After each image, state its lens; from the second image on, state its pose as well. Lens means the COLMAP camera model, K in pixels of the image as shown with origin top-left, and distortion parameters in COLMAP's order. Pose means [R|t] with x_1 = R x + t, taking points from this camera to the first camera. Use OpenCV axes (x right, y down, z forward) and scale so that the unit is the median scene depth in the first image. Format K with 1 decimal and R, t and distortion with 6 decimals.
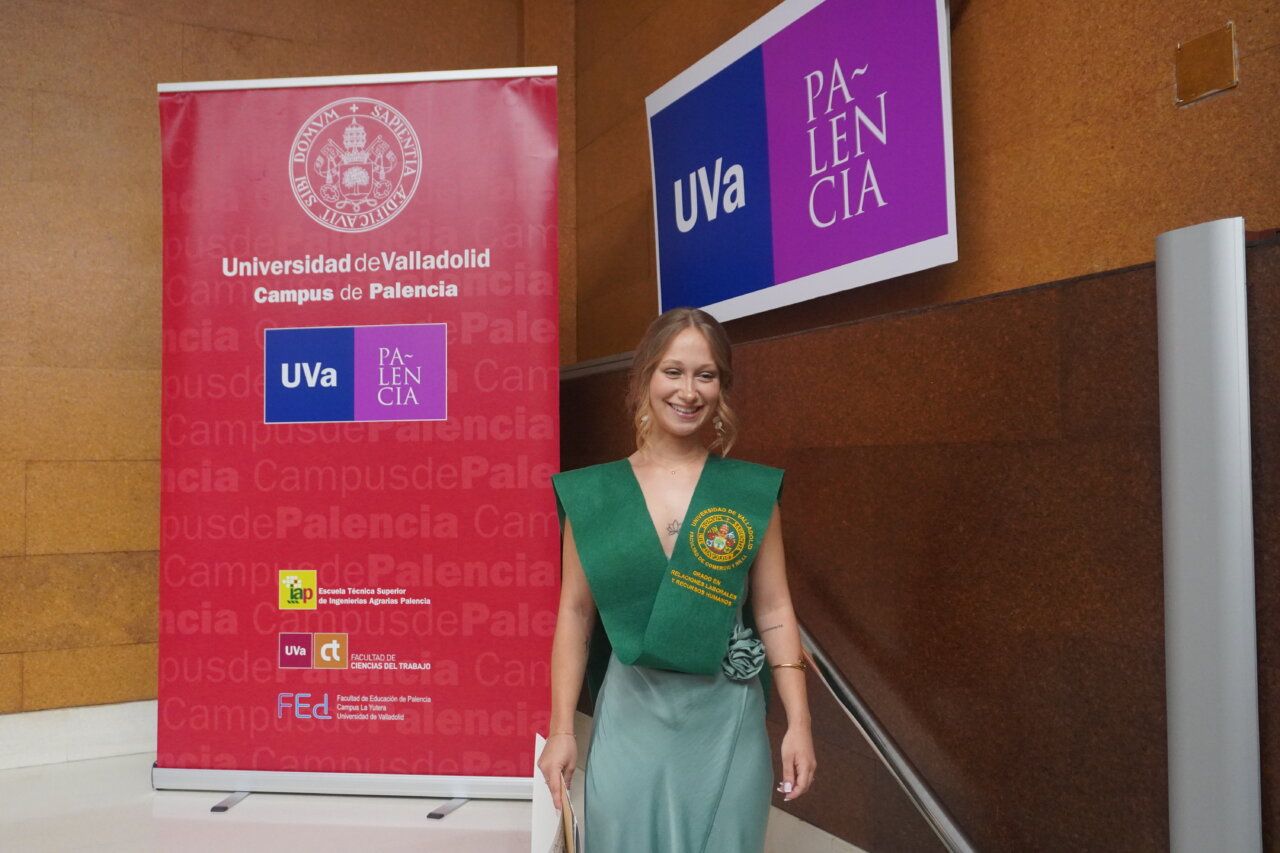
lens RADIAL K [[1075.7, 0, 637.4], [0, 1075.7, 424.5], [0, 0, 1]] dist [-0.002887, 0.022503]
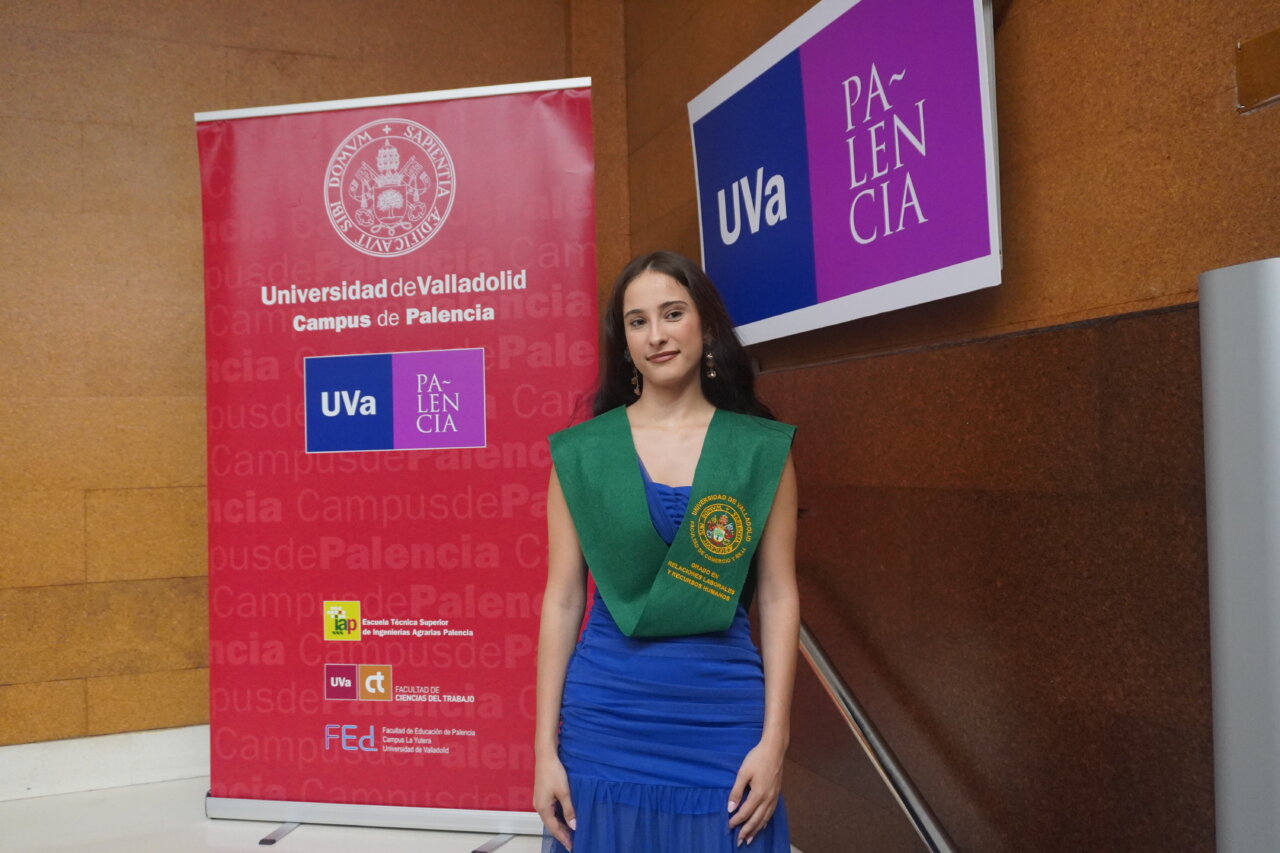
lens RADIAL K [[1087.3, 0, 639.3], [0, 1087.3, 425.1], [0, 0, 1]] dist [0.001209, 0.007794]
pose [[0.996011, -0.019137, -0.087158, 0.048150], [0.020612, 0.999659, 0.016057, -0.037252], [0.086820, -0.017789, 0.996065, 0.029729]]
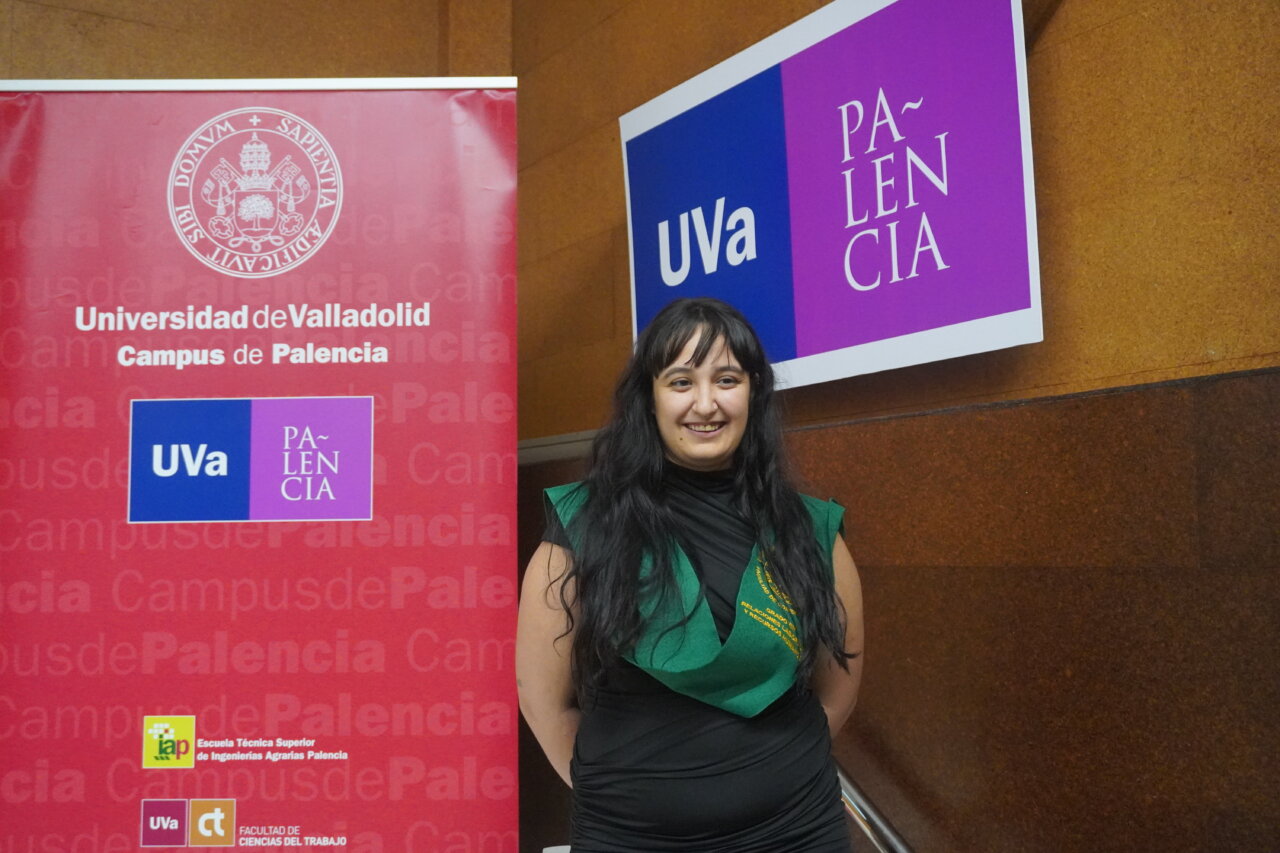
lens RADIAL K [[1378.7, 0, 638.8], [0, 1378.7, 429.6], [0, 0, 1]] dist [0.015549, 0.011464]
pose [[0.995990, 0.010843, 0.088809, -0.074075], [-0.006343, 0.998689, -0.050793, -0.020048], [-0.089244, 0.050026, 0.994753, -0.016388]]
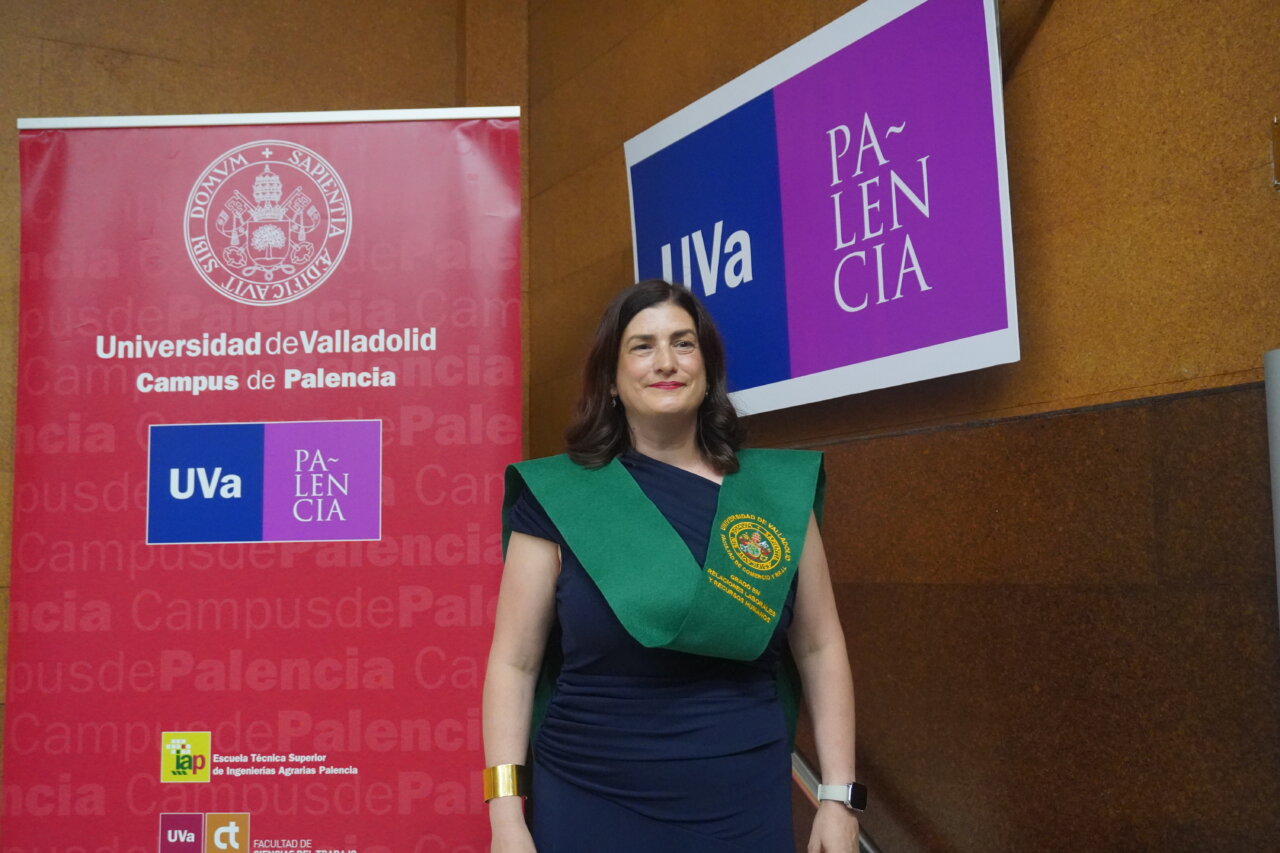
lens RADIAL K [[1376.2, 0, 638.9], [0, 1376.2, 428.5], [0, 0, 1]] dist [0.016408, 0.013333]
pose [[0.998753, 0.002244, 0.049870, -0.036623], [0.000849, 0.998081, -0.061924, -0.023475], [-0.049913, 0.061889, 0.996834, -0.036298]]
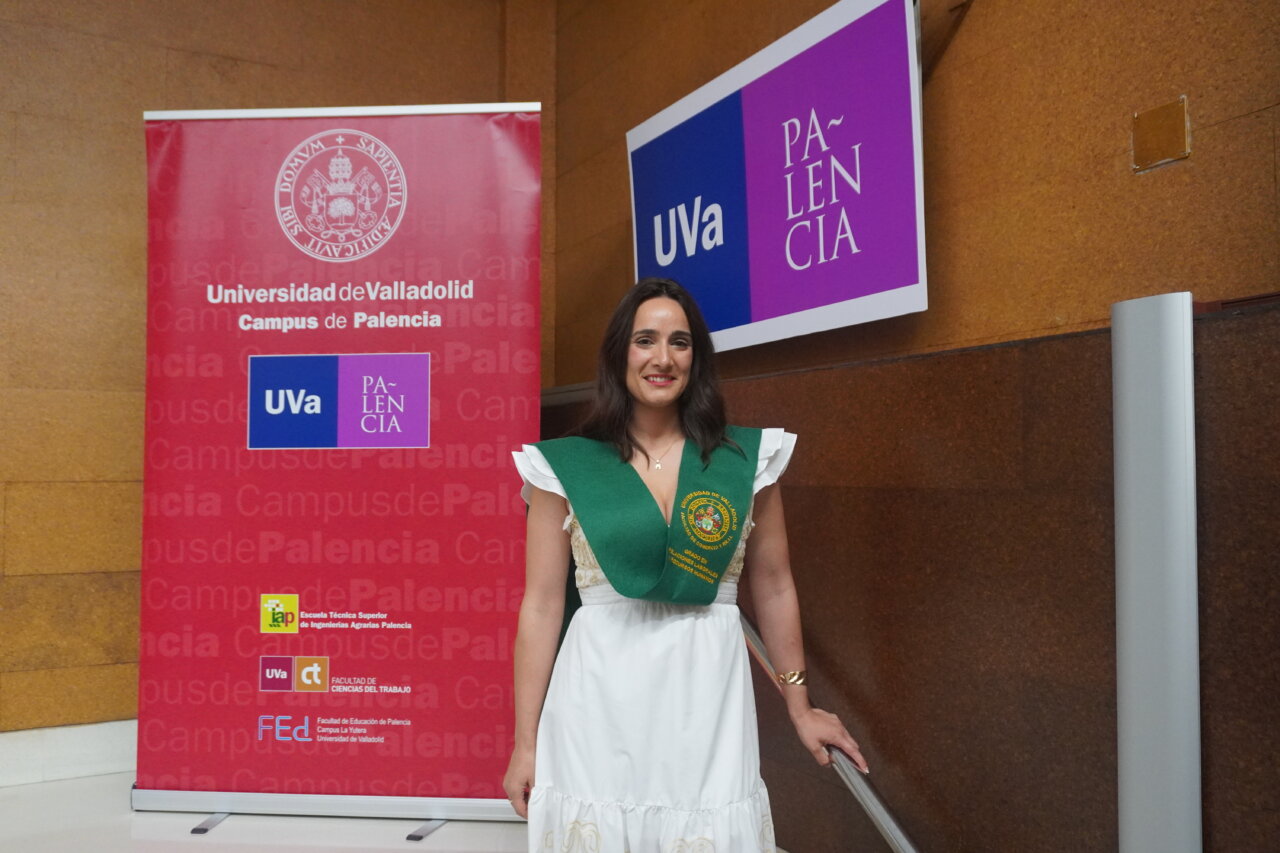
lens RADIAL K [[1076.5, 0, 640.4], [0, 1076.5, 426.0], [0, 0, 1]] dist [0.001135, 0.018997]
pose [[0.999488, 0.009869, 0.030430, -0.008298], [-0.009765, 0.999946, -0.003574, -0.023145], [-0.030463, 0.003276, 0.999531, -0.026513]]
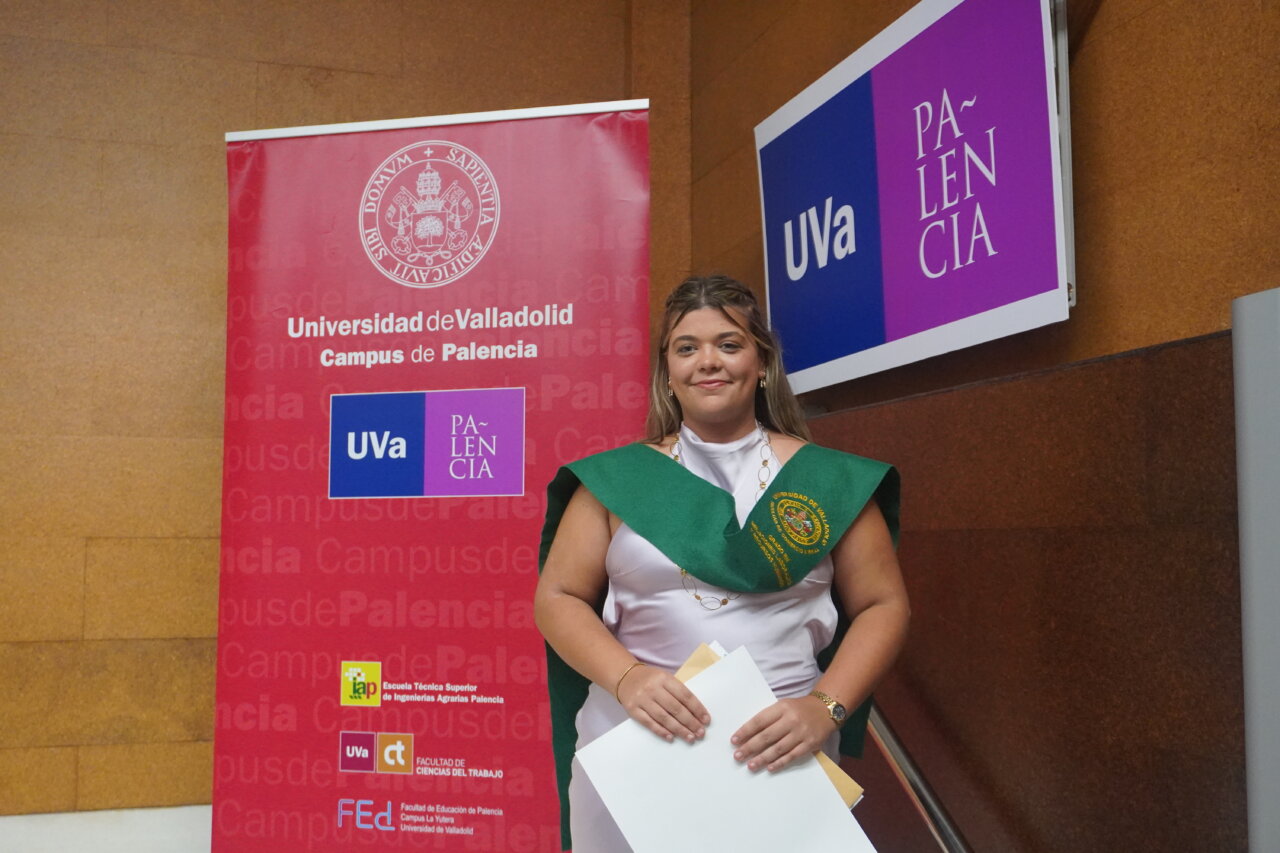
lens RADIAL K [[1343.9, 0, 638.1], [0, 1343.9, 427.3], [0, 0, 1]] dist [-0.004061, 0.023716]
pose [[0.990109, -0.003607, -0.140256, 0.073242], [-0.003354, 0.998775, -0.049365, -0.006077], [0.140263, 0.049347, 0.988884, -0.091156]]
